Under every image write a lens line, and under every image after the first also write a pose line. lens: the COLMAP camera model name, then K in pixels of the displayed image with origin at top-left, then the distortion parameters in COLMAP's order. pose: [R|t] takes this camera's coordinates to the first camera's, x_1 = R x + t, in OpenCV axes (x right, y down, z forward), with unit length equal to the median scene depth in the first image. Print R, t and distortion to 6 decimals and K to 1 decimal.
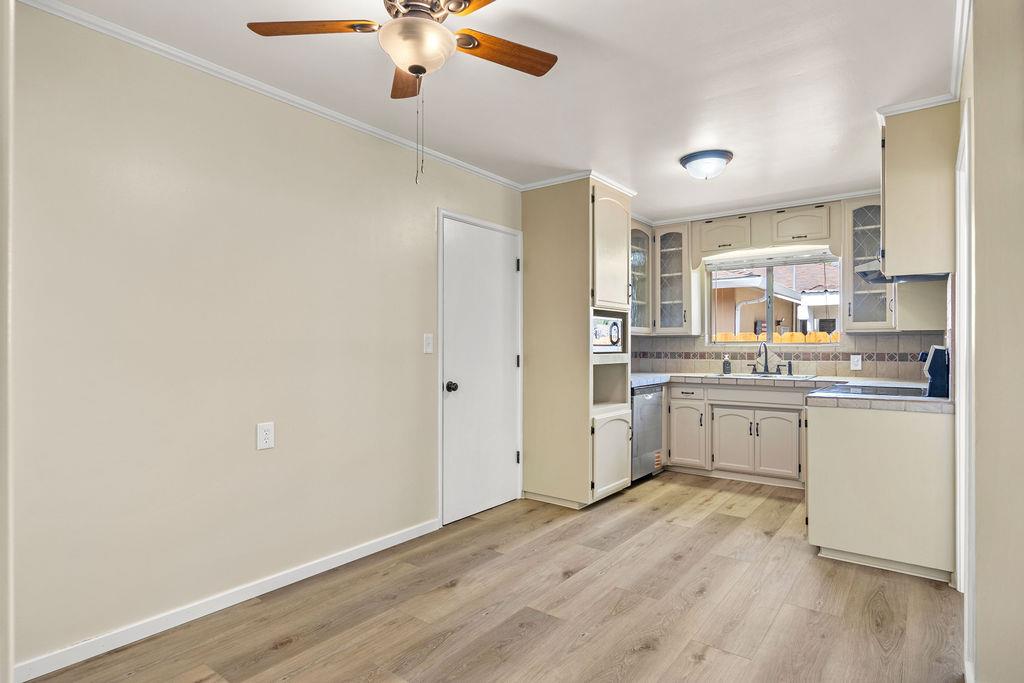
lens RADIAL K [[566.0, 0, 512.0], [0, 566.0, 341.5], [0, 0, 1]] dist [-0.000488, 0.000257]
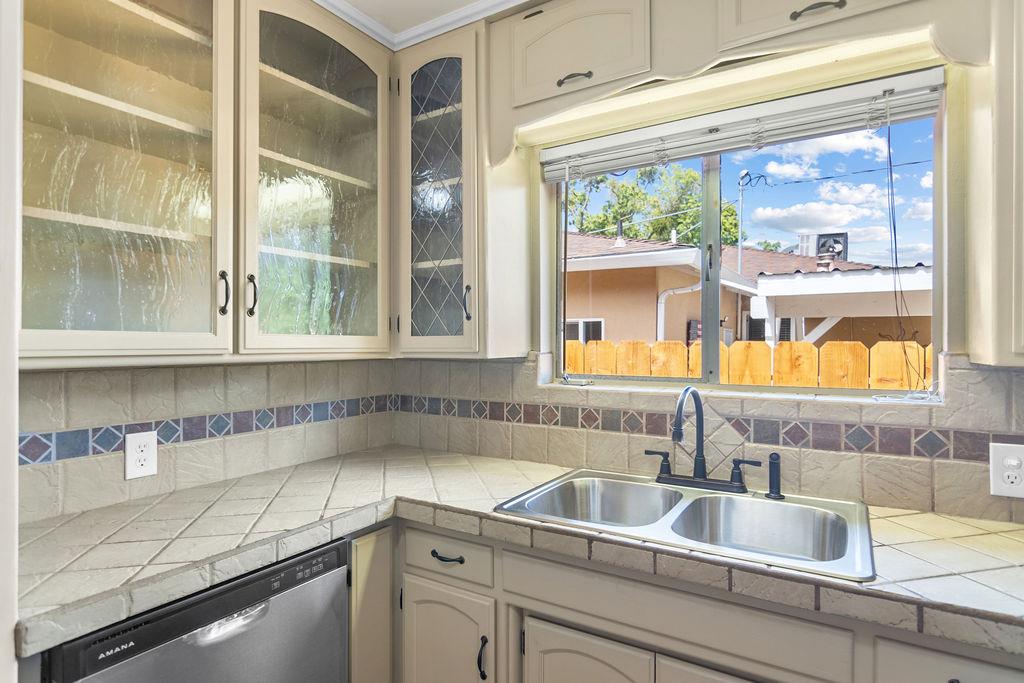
lens RADIAL K [[566.0, 0, 512.0], [0, 566.0, 341.5], [0, 0, 1]] dist [-0.000488, 0.000257]
pose [[0.995354, 0.002811, 0.096241, 0.304506], [-0.003026, 0.999993, 0.002085, -0.023179], [-0.096234, -0.002366, 0.995356, 0.674320]]
